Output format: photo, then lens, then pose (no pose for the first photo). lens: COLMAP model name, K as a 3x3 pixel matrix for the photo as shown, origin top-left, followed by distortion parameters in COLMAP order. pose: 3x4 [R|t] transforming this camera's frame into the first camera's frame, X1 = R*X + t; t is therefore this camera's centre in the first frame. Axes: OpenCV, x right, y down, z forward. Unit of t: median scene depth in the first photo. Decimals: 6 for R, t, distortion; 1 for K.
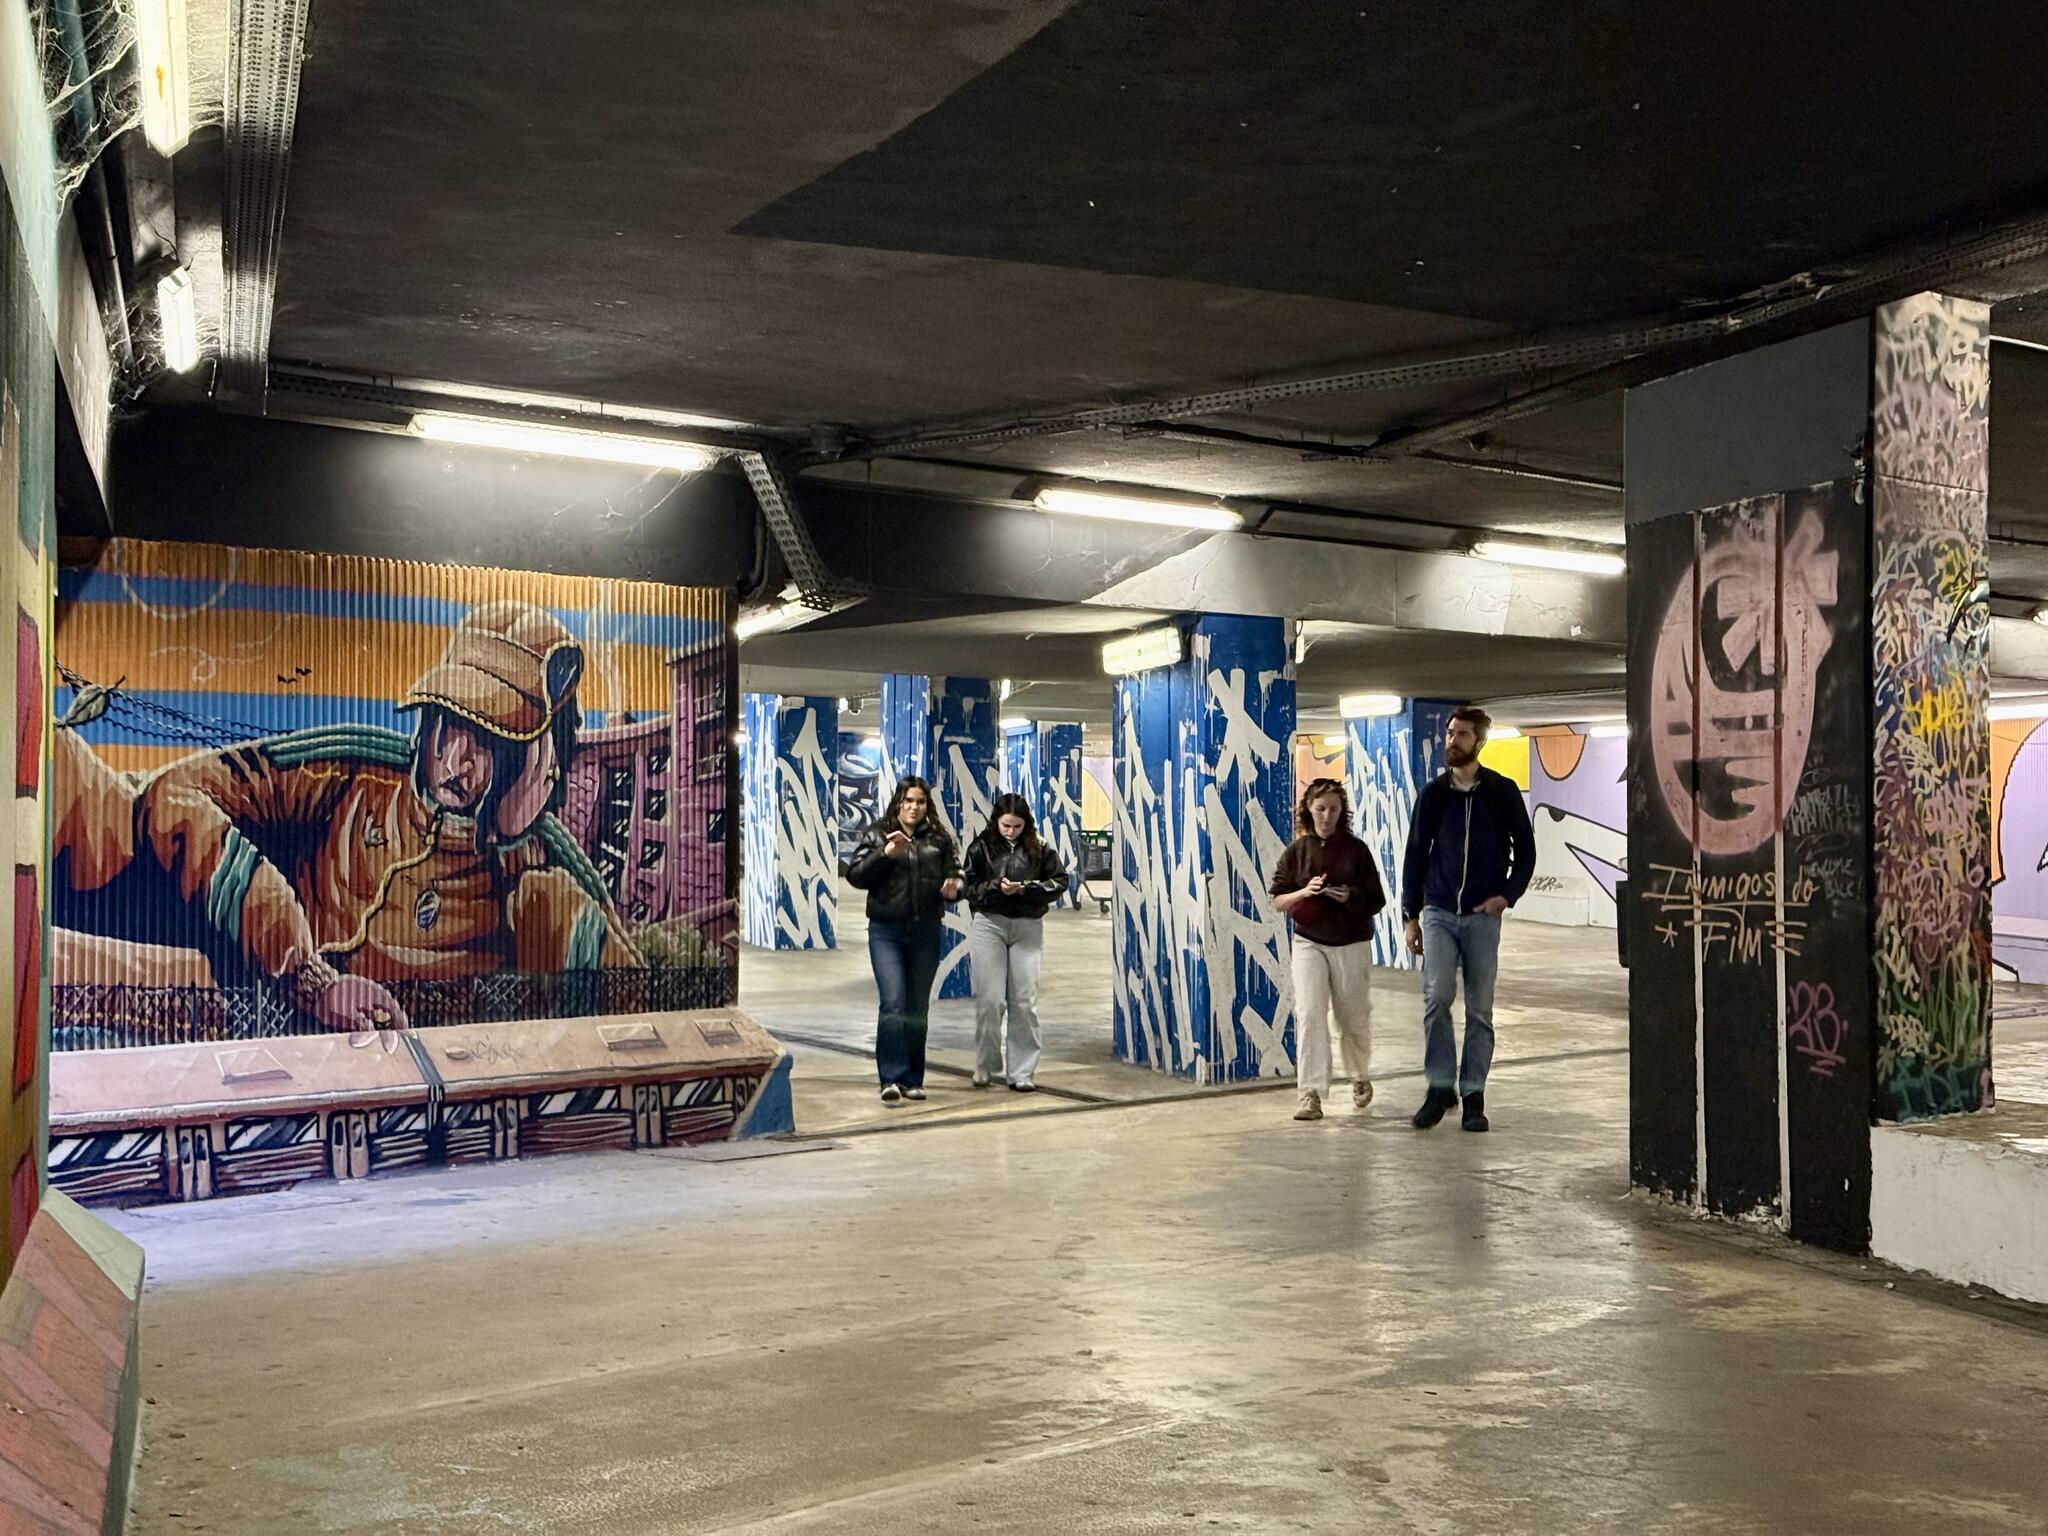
lens RADIAL K [[2842.0, 0, 1025.7], [0, 2842.0, 772.3], [0, 0, 1]] dist [0.149635, 0.000000]
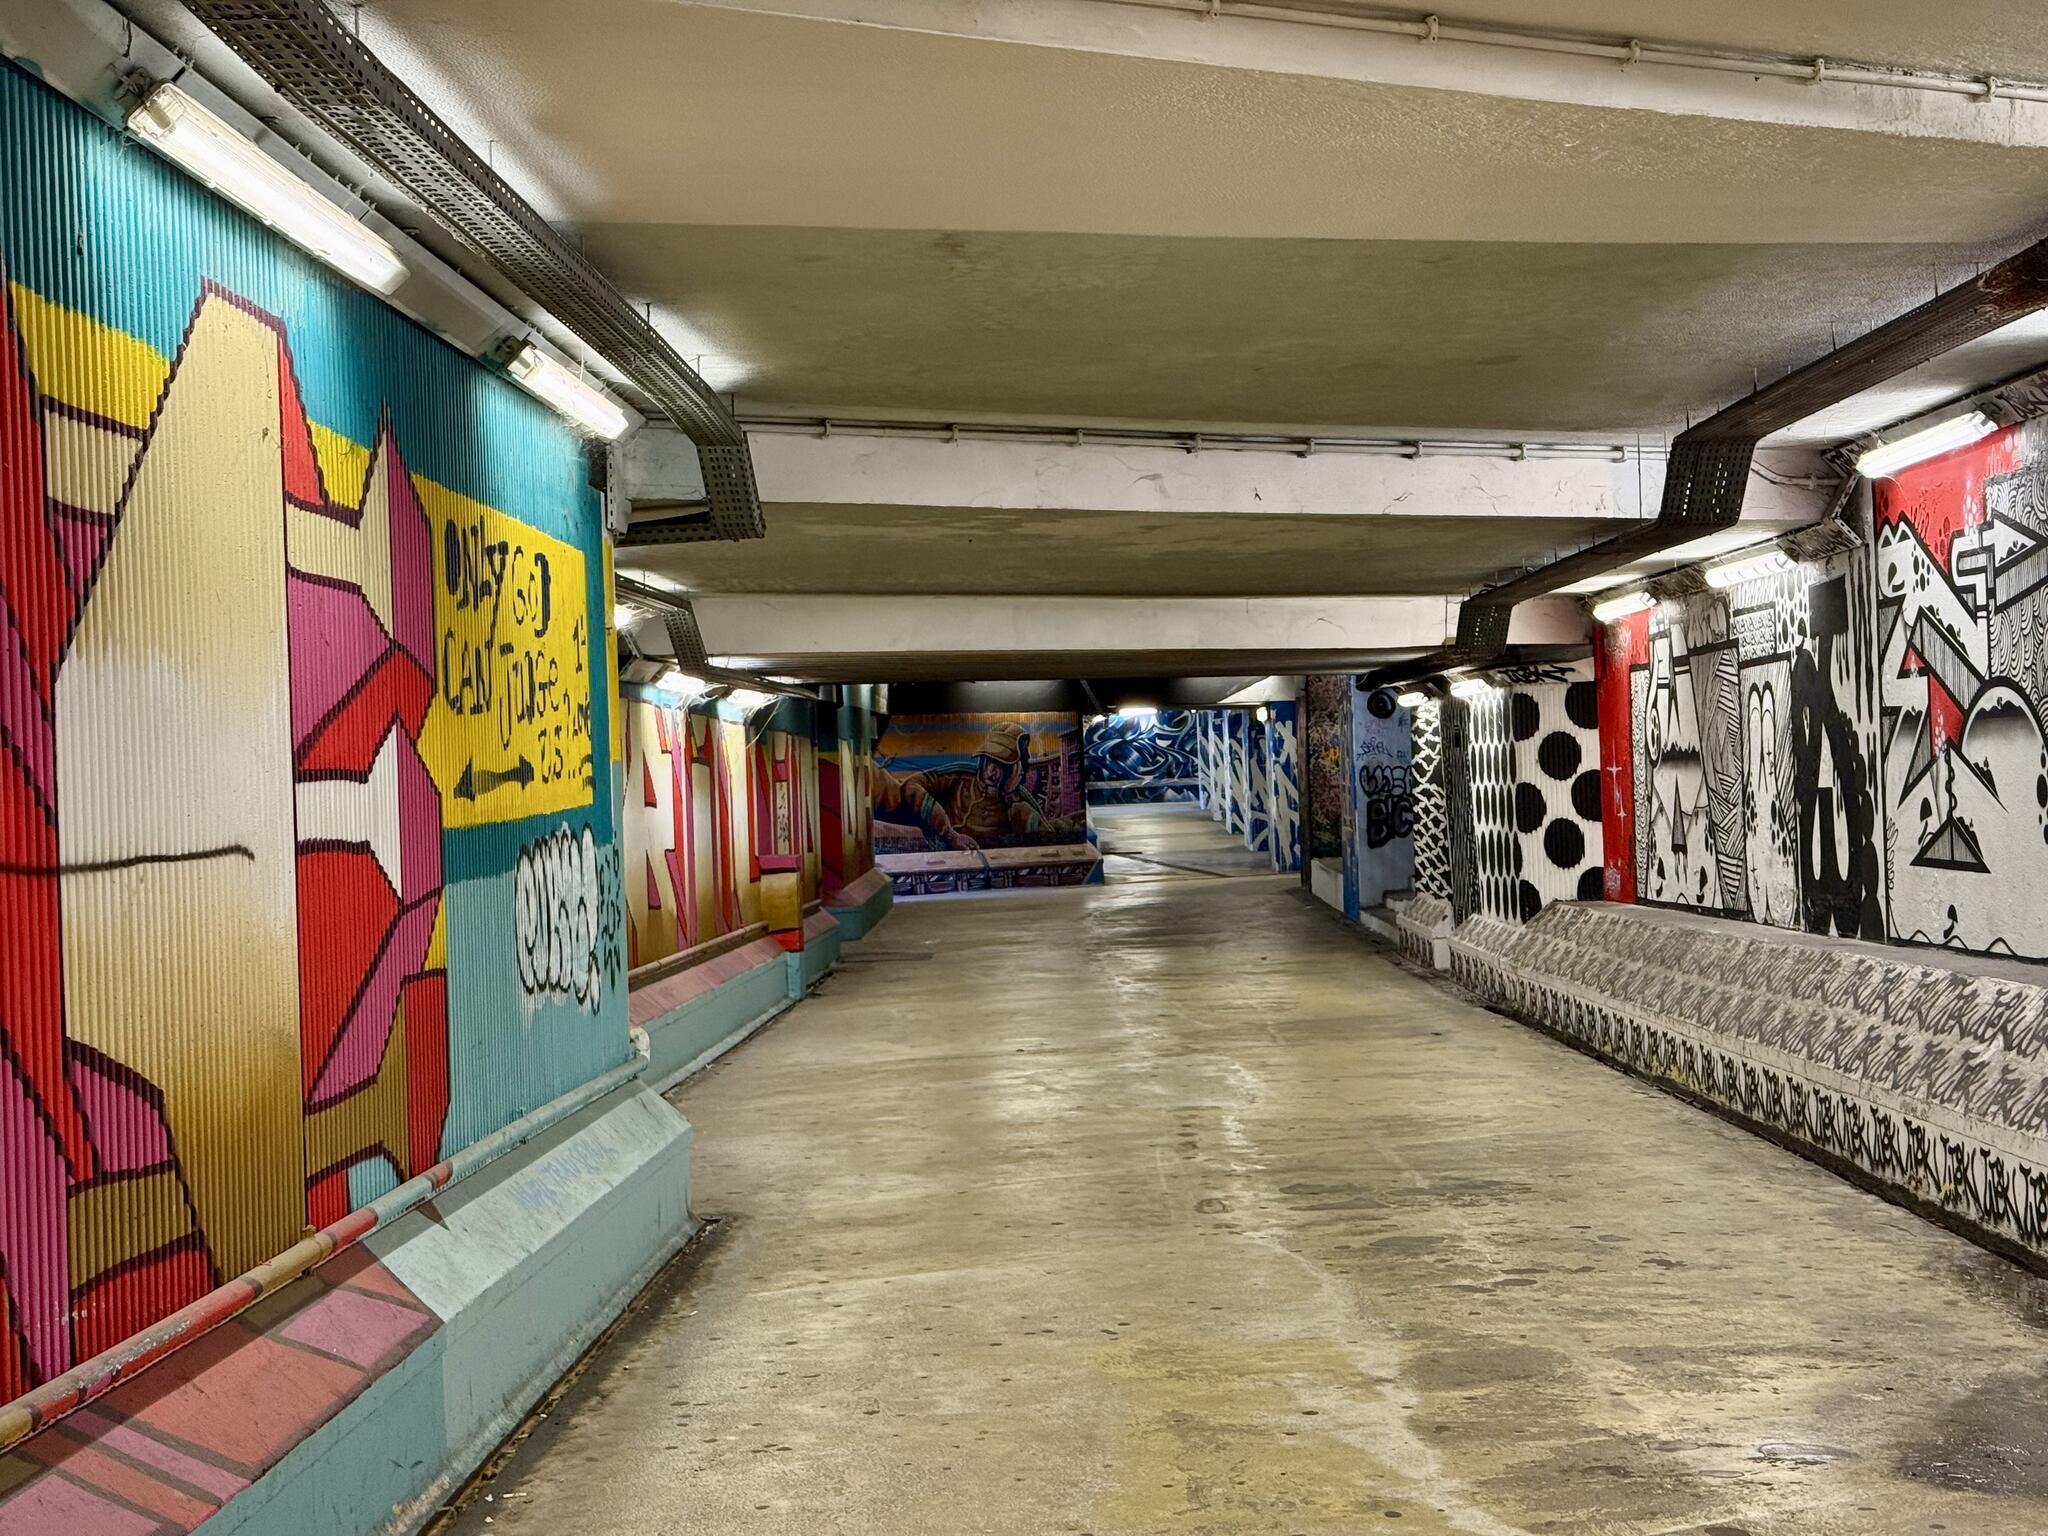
lens RADIAL K [[2842.0, 0, 1023.1], [0, 2842.0, 767.2], [0, 0, 1]] dist [0.149635, 0.000000]
pose [[0.956428, -0.029882, -0.290437, 0.815639], [0.038234, 0.999001, 0.023124, -0.084857], [0.289456, -0.033221, 0.956615, -2.210047]]
